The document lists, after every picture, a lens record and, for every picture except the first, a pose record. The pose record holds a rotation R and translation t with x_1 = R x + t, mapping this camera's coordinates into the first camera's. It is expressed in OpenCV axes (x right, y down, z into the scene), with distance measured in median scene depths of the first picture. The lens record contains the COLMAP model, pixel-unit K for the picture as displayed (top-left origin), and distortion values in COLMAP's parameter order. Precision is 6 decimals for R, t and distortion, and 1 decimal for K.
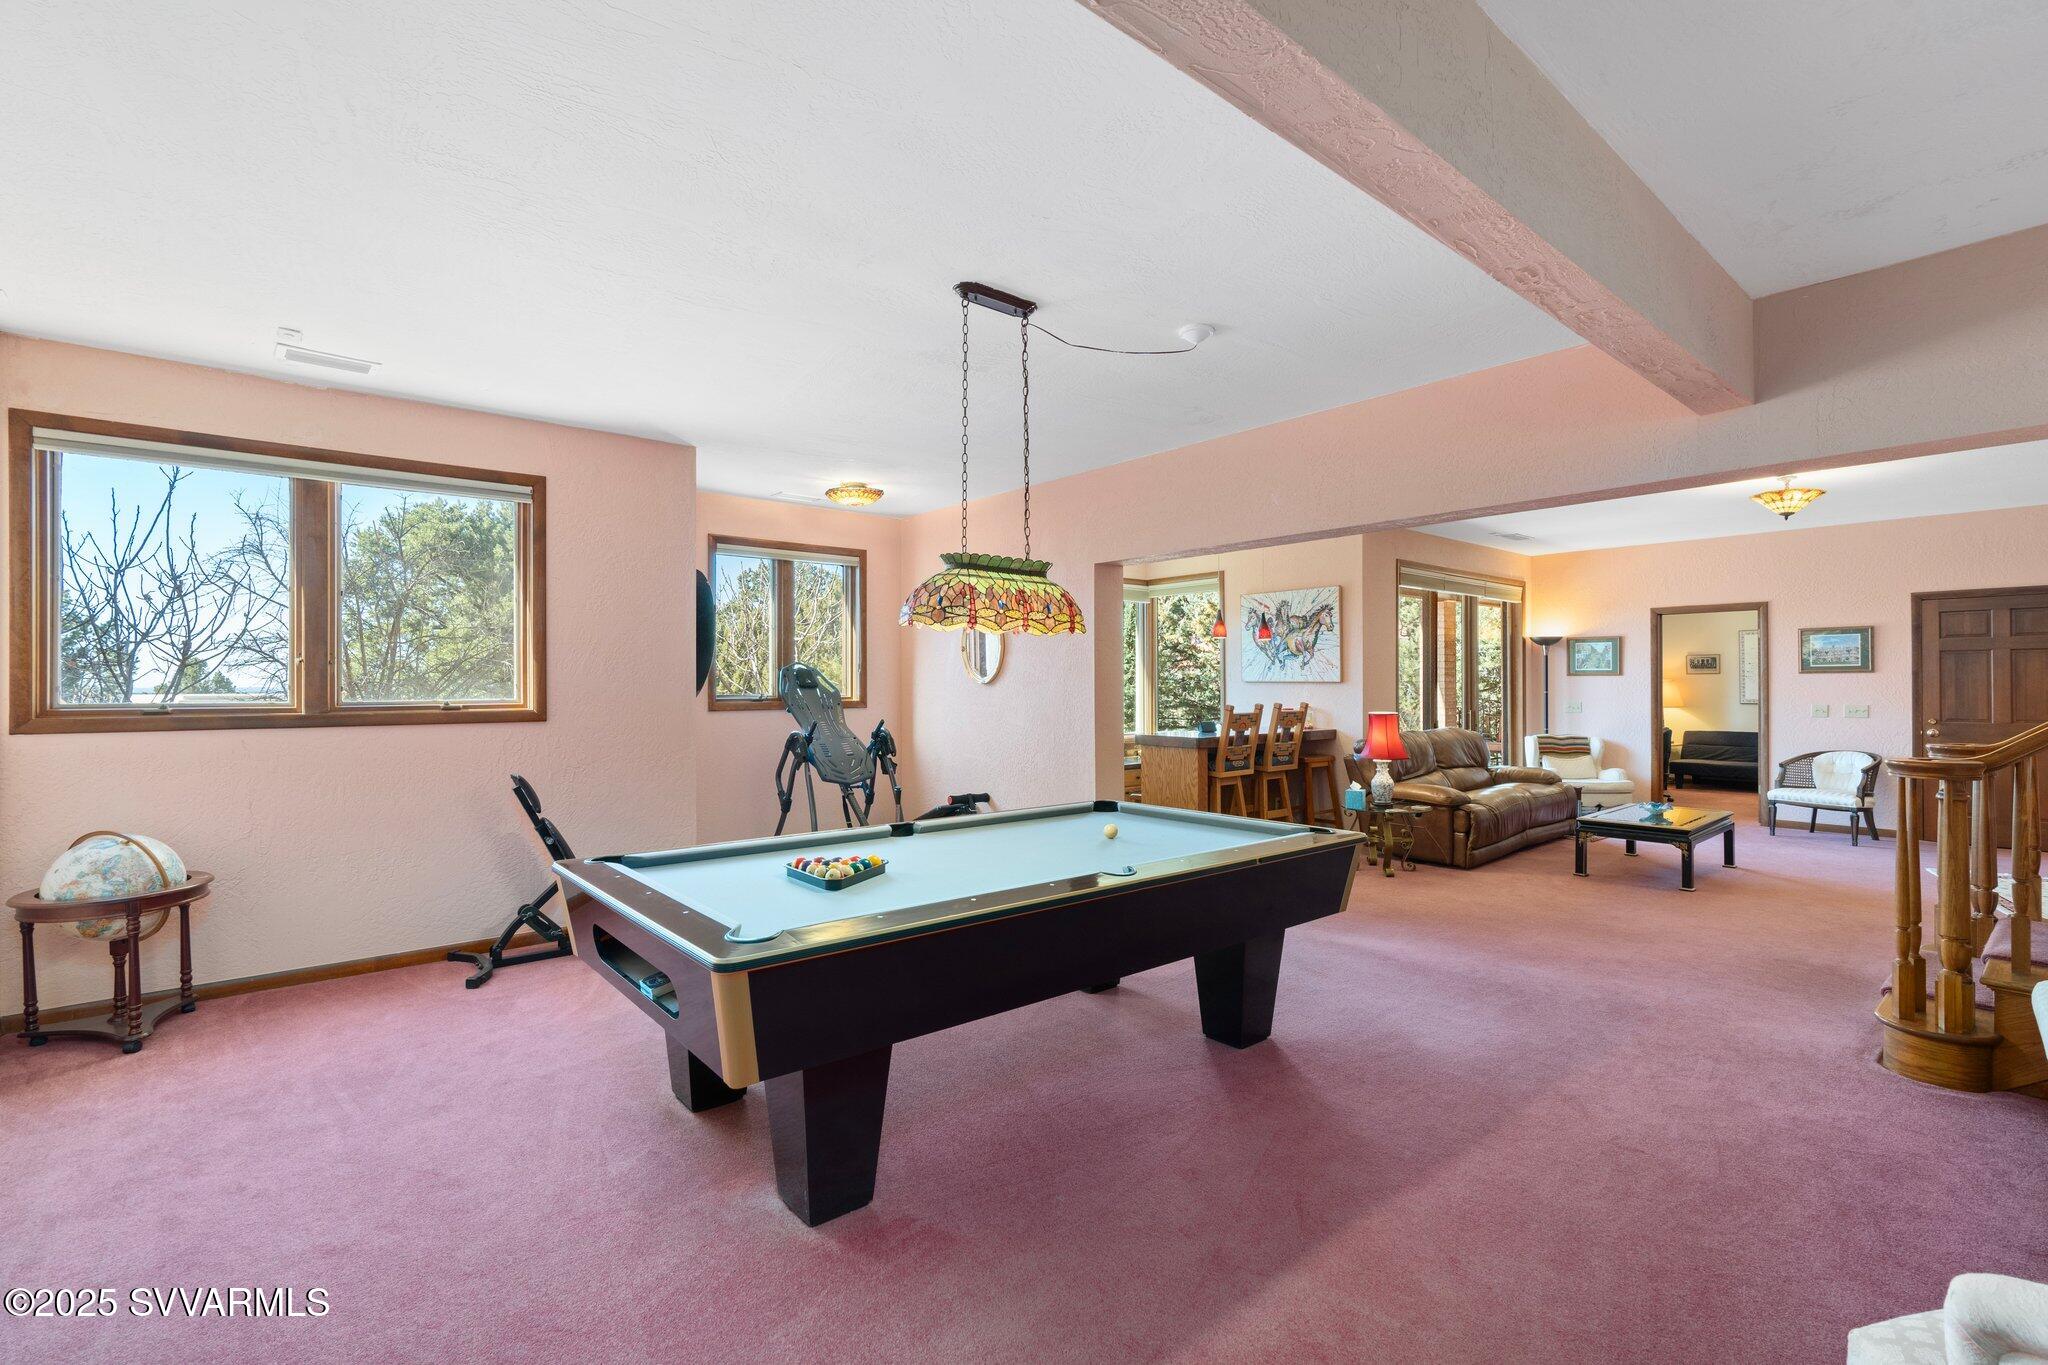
lens RADIAL K [[925.8, 0, 1027.8], [0, 925.8, 682.3], [0, 0, 1]] dist [-0.000851, -0.000064]
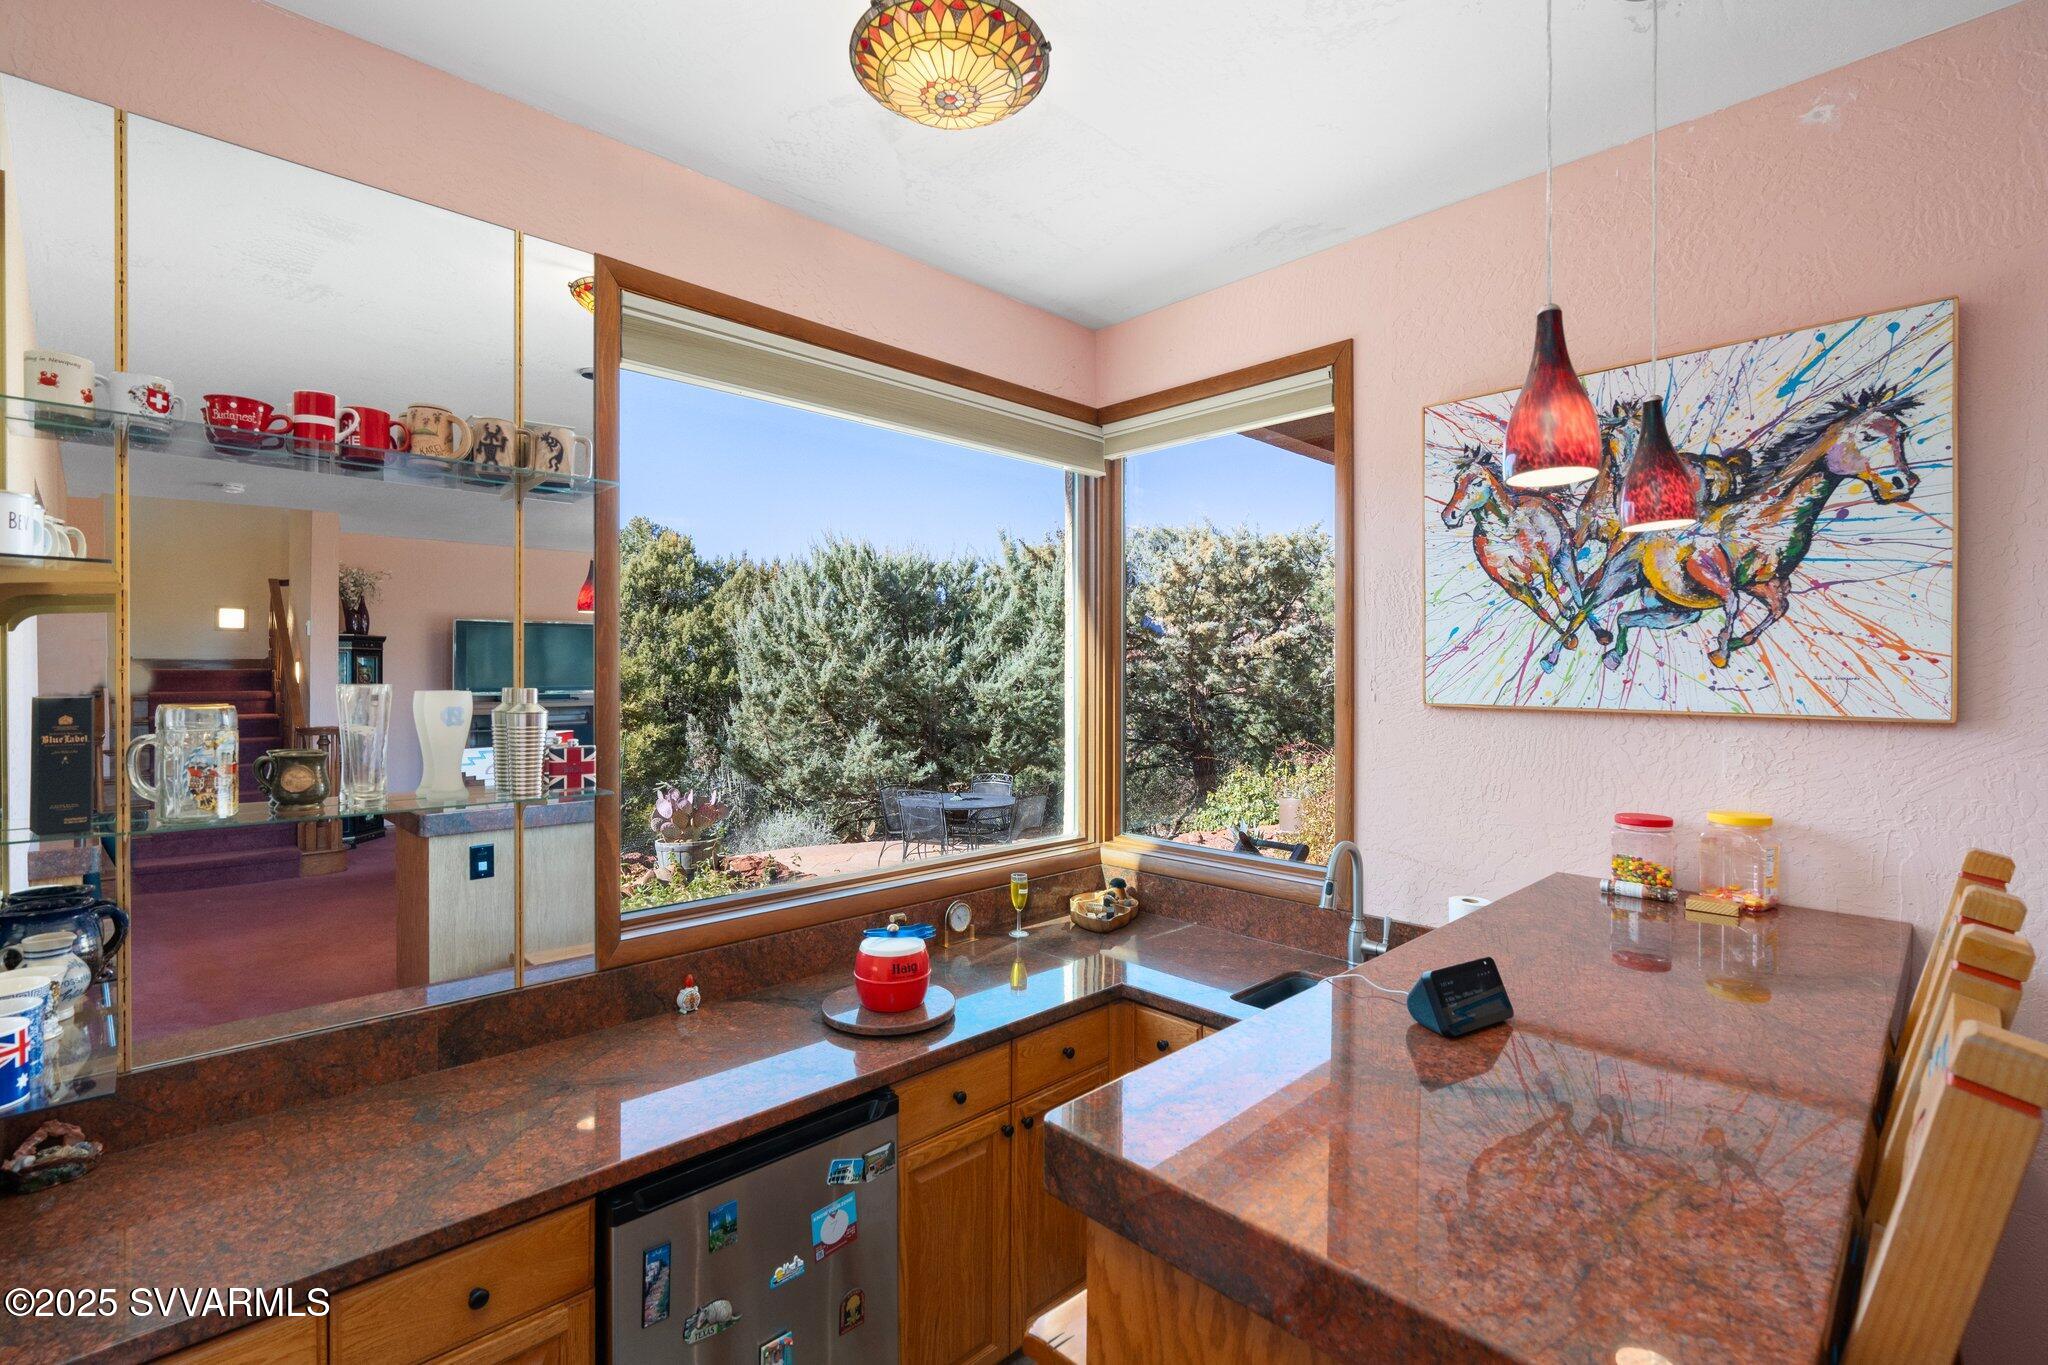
lens RADIAL K [[925.8, 0, 1023.0], [0, 925.8, 678.3], [0, 0, 1]] dist [-0.000851, -0.000064]
pose [[0.997822, 0.003227, 0.065879, 0.076851], [-0.003576, 0.999980, 0.005178, -0.009402], [-0.065861, -0.005402, 0.997814, 0.642362]]
